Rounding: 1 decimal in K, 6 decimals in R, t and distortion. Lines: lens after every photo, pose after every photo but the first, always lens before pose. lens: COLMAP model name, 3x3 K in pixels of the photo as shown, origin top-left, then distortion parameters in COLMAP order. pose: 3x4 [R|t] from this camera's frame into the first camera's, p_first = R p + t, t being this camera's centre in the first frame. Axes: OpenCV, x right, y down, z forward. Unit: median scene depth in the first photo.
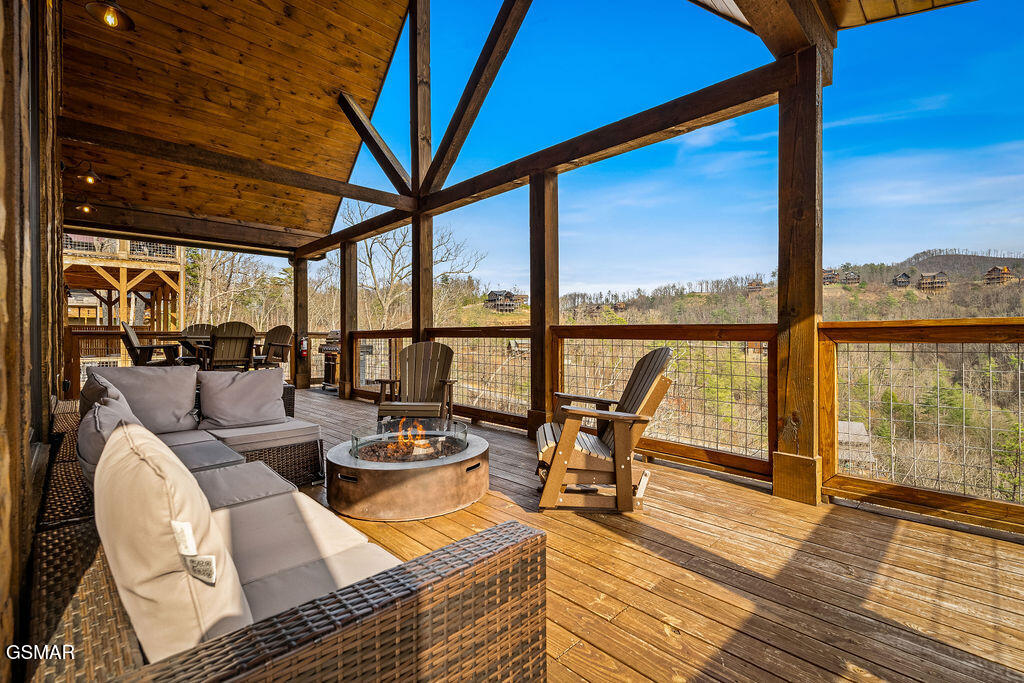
lens RADIAL K [[457.6, 0, 509.1], [0, 457.6, 338.1], [0, 0, 1]] dist [0.001023, -0.000526]
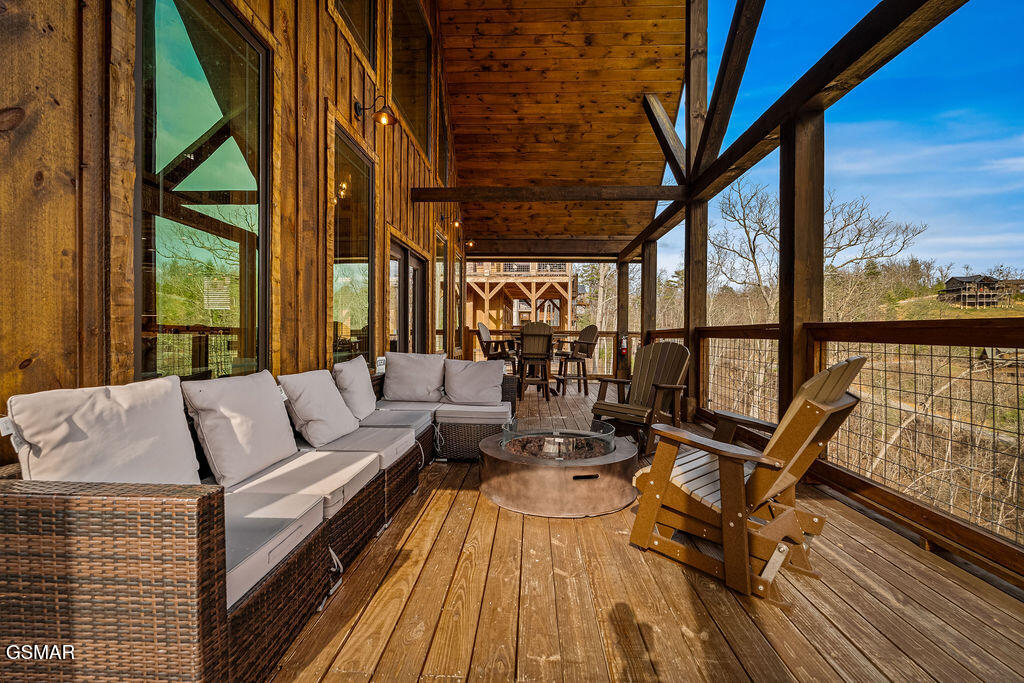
lens RADIAL K [[457.6, 0, 509.1], [0, 457.6, 338.1], [0, 0, 1]] dist [0.001023, -0.000526]
pose [[0.684701, 0.017433, -0.728616, 0.186288], [-0.018261, 0.999810, 0.006761, 0.000091], [0.728596, 0.008677, 0.684889, 0.100074]]
